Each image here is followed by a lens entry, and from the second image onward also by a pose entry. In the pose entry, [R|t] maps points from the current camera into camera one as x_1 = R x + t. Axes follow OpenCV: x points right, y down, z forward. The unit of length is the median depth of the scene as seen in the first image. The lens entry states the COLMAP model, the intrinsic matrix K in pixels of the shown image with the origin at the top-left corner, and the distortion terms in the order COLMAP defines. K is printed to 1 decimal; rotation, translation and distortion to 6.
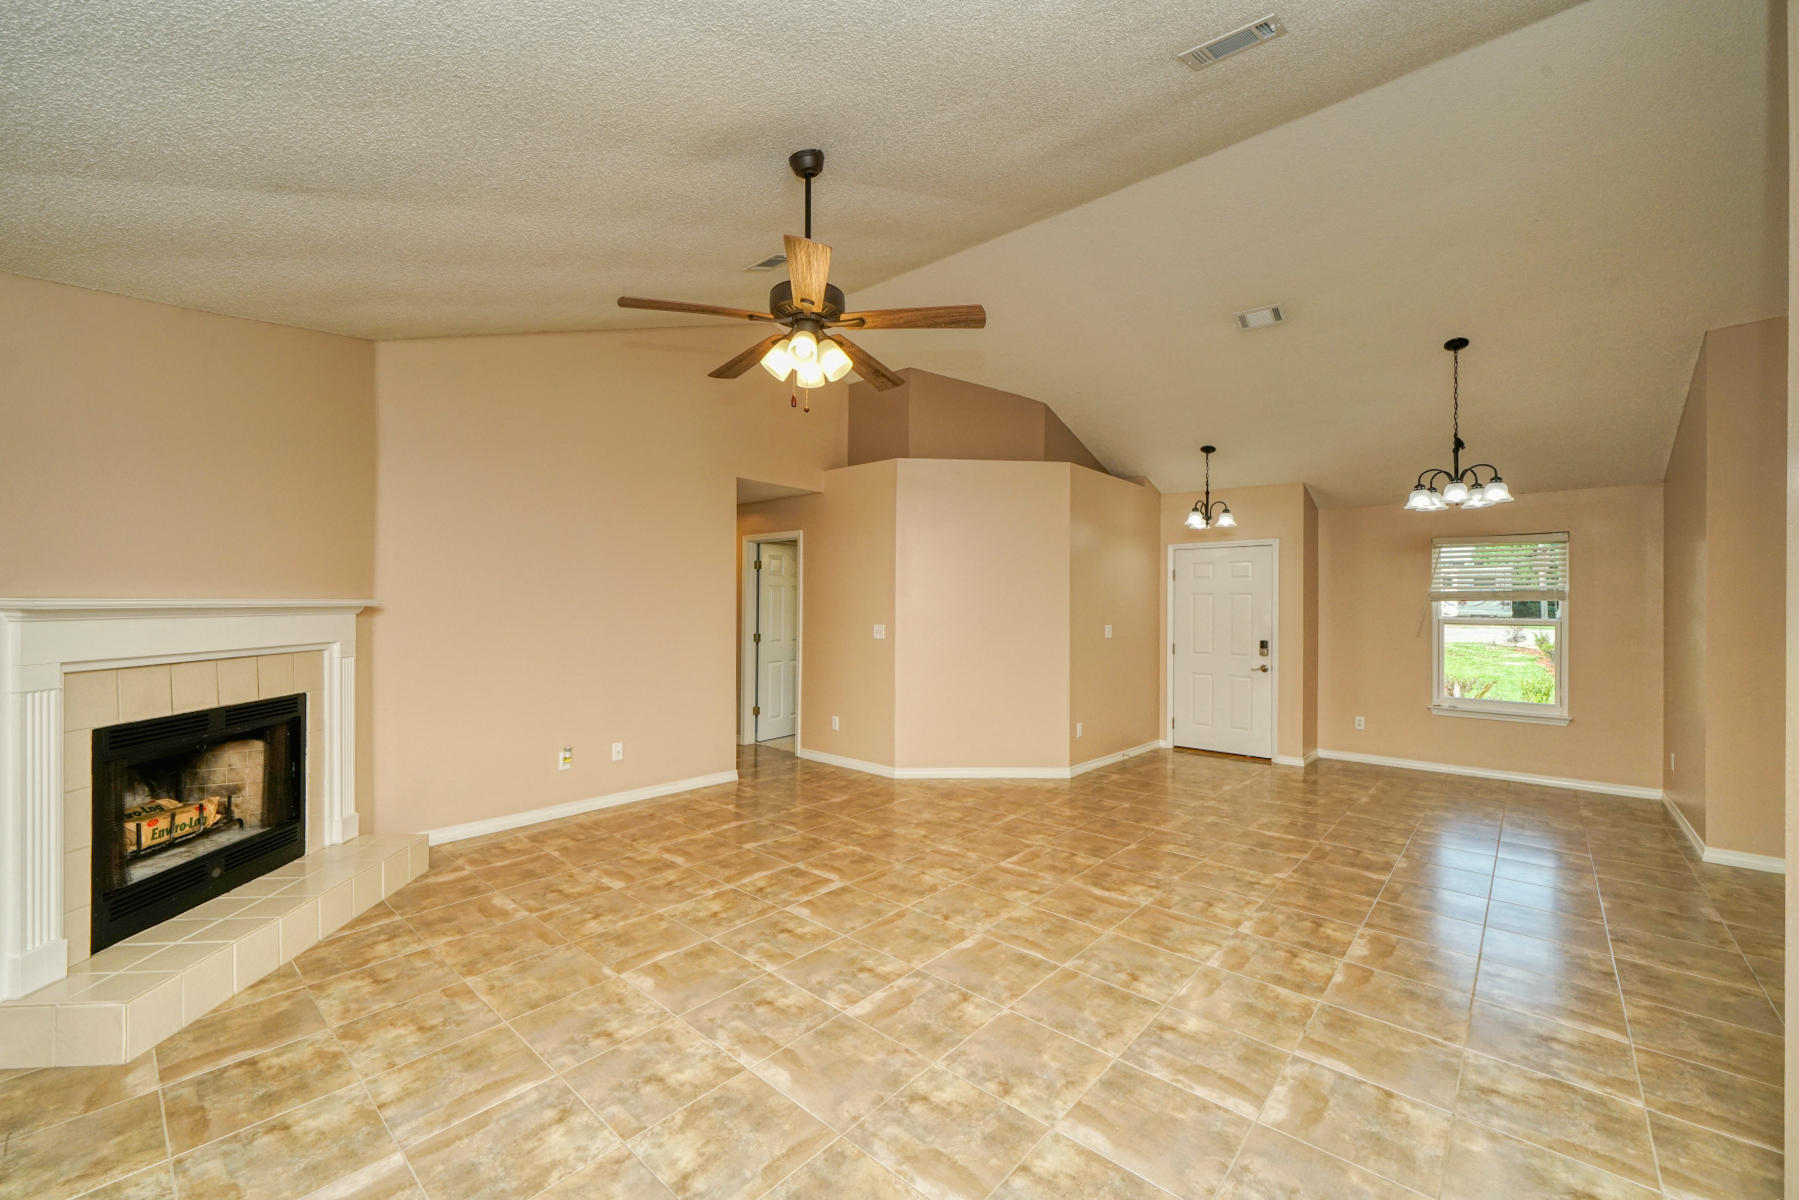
lens RADIAL K [[721.5, 0, 886.1], [0, 721.5, 603.9], [0, 0, 1]] dist [0.000825, 0.000186]
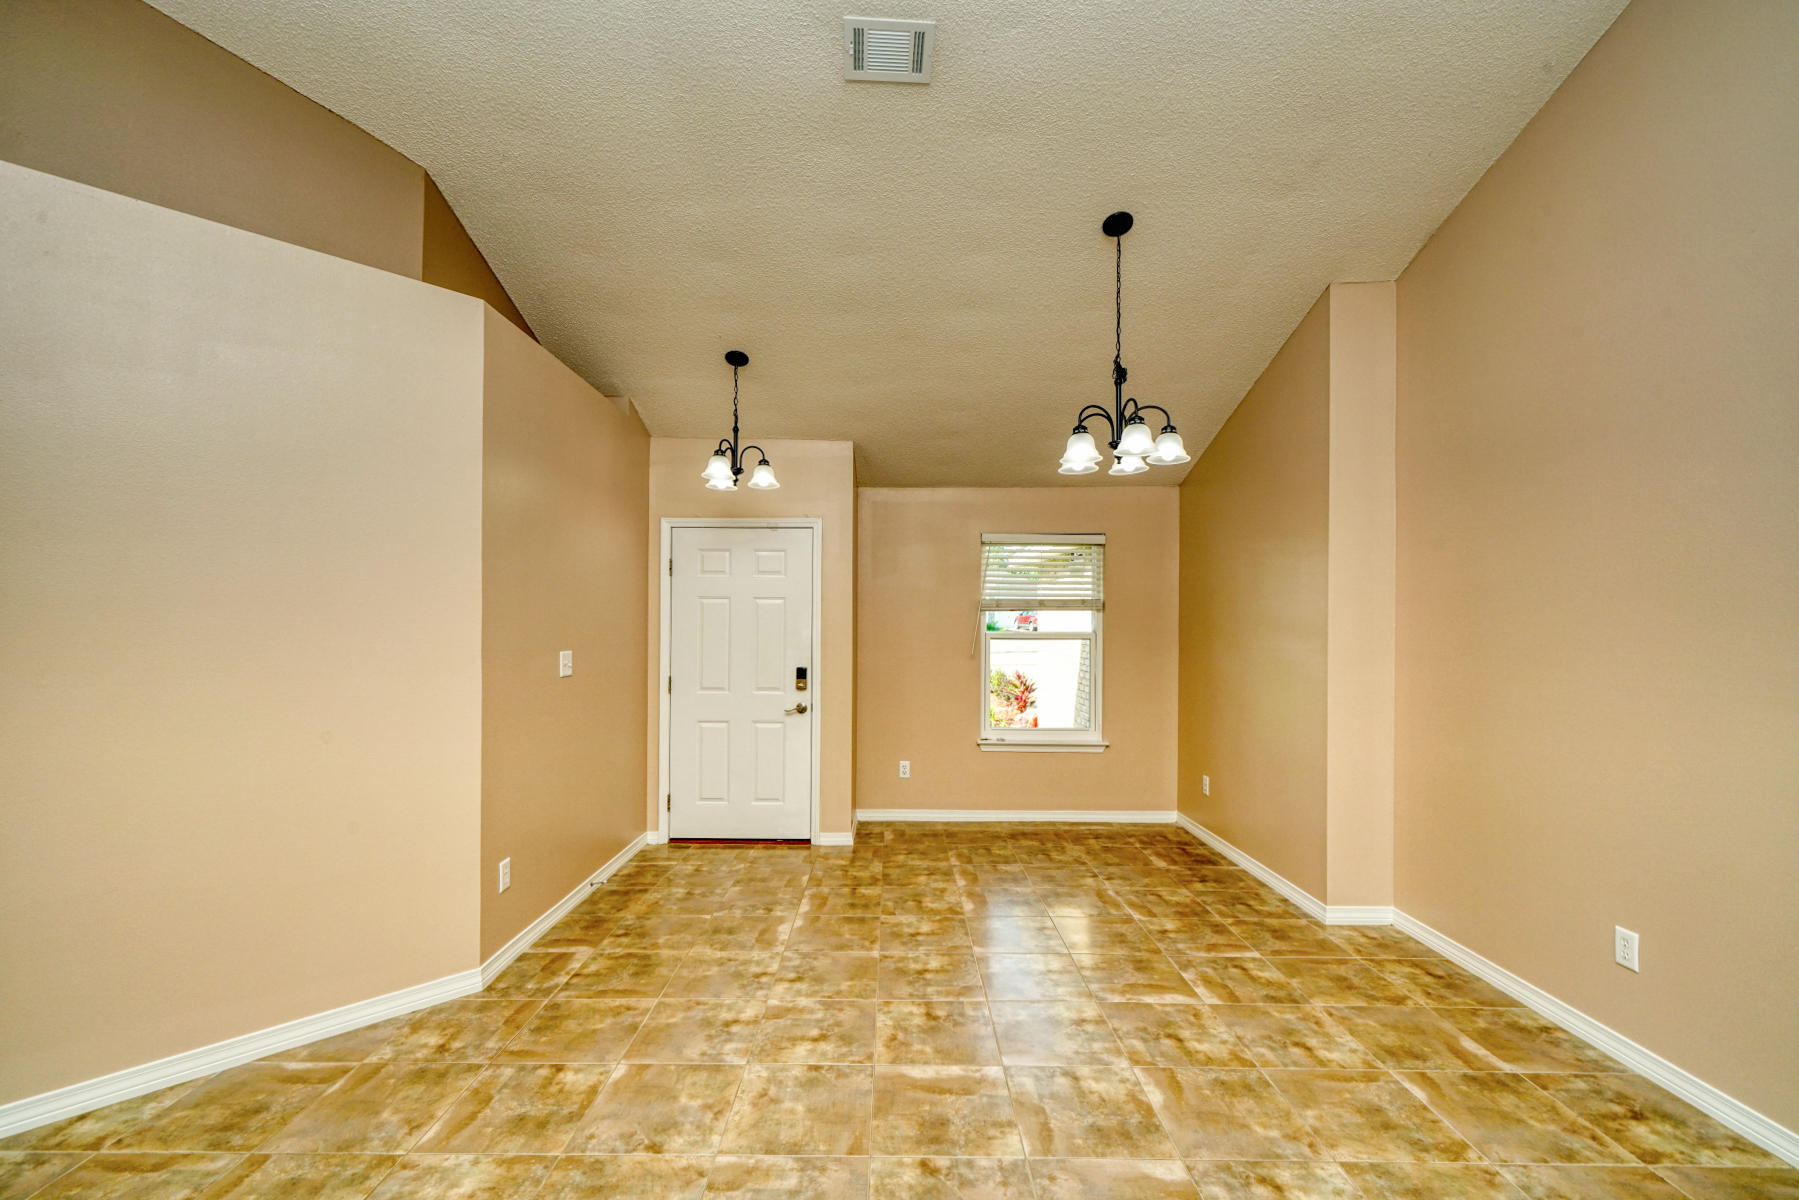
lens RADIAL K [[745.9, 0, 894.4], [0, 745.9, 615.8], [0, 0, 1]] dist [-0.000660, -0.000032]
pose [[0.740786, 0.003747, 0.671731, 0.200171], [-0.001841, 0.999992, -0.003548, 0.007746], [-0.671739, 0.001392, 0.740787, 0.725595]]
